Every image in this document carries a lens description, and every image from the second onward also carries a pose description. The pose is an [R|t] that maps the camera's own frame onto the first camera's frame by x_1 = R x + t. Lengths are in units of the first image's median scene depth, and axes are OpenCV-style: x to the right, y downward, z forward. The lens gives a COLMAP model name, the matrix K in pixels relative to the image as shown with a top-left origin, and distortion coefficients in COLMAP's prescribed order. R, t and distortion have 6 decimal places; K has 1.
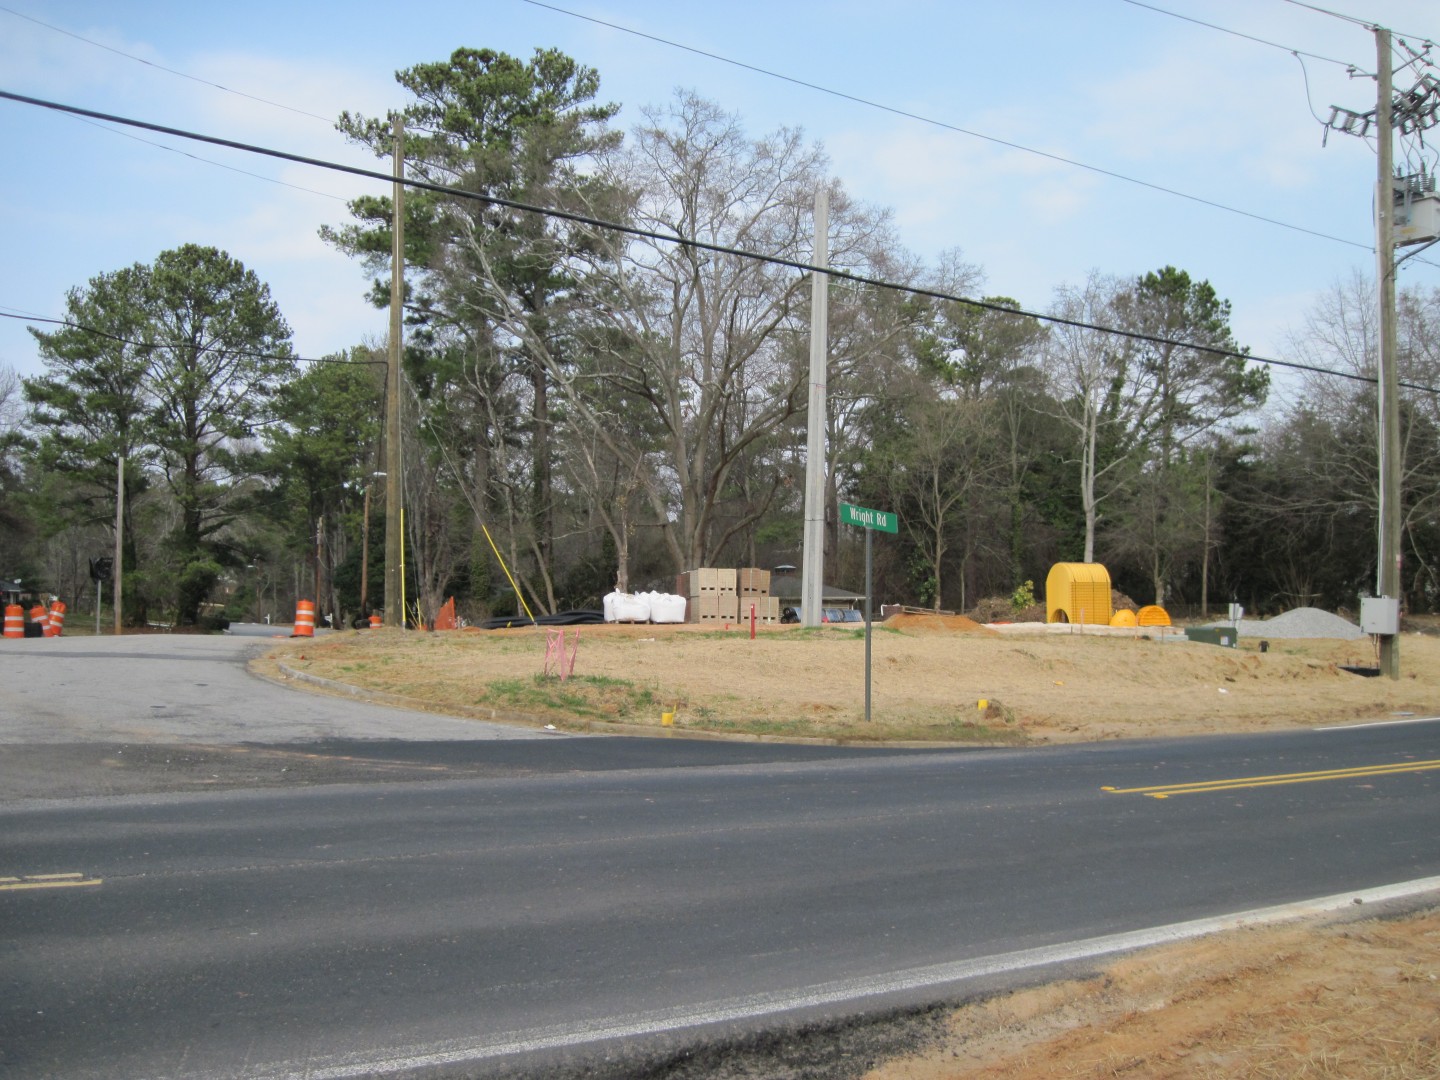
lens RADIAL K [[1285.7, 0, 720.0], [0, 1285.7, 540.0], [0, 0, 1]] dist [0.009070, 0.004036]
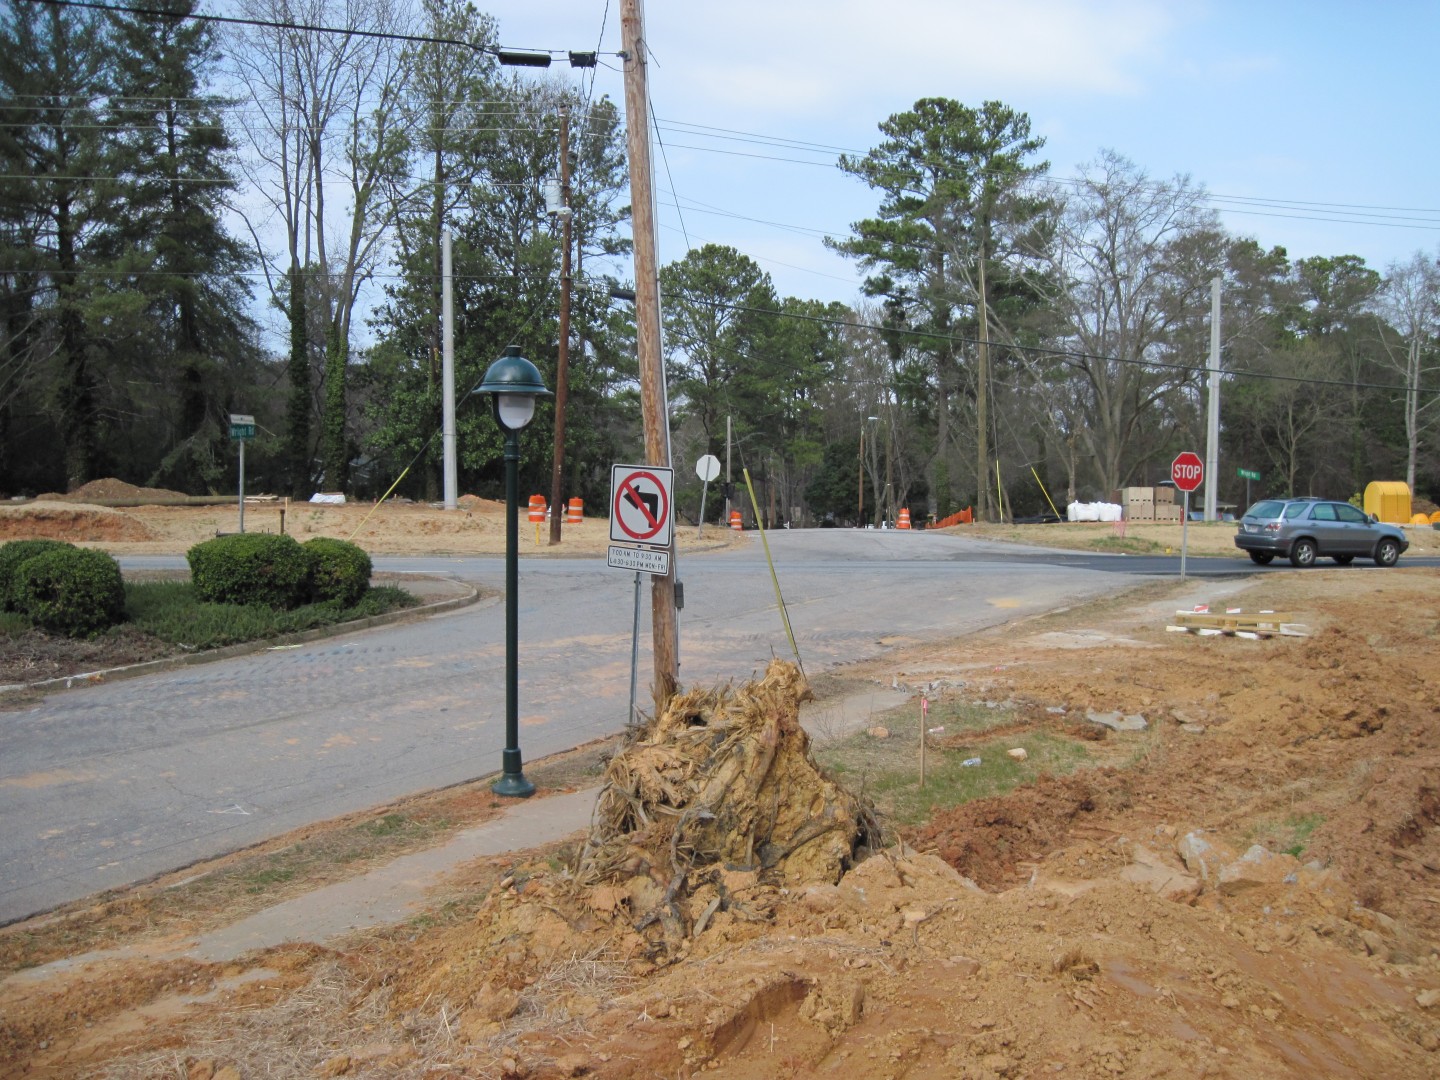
lens RADIAL K [[1469.0, 0, 723.5], [0, 1469.0, 570.9], [0, 0, 1]] dist [-0.111959, 0.016581]
pose [[0.976649, 0.003794, -0.214809, -0.080960], [0.014891, 0.996244, 0.085299, -0.024115], [0.214326, -0.086506, 0.972924, -0.579195]]
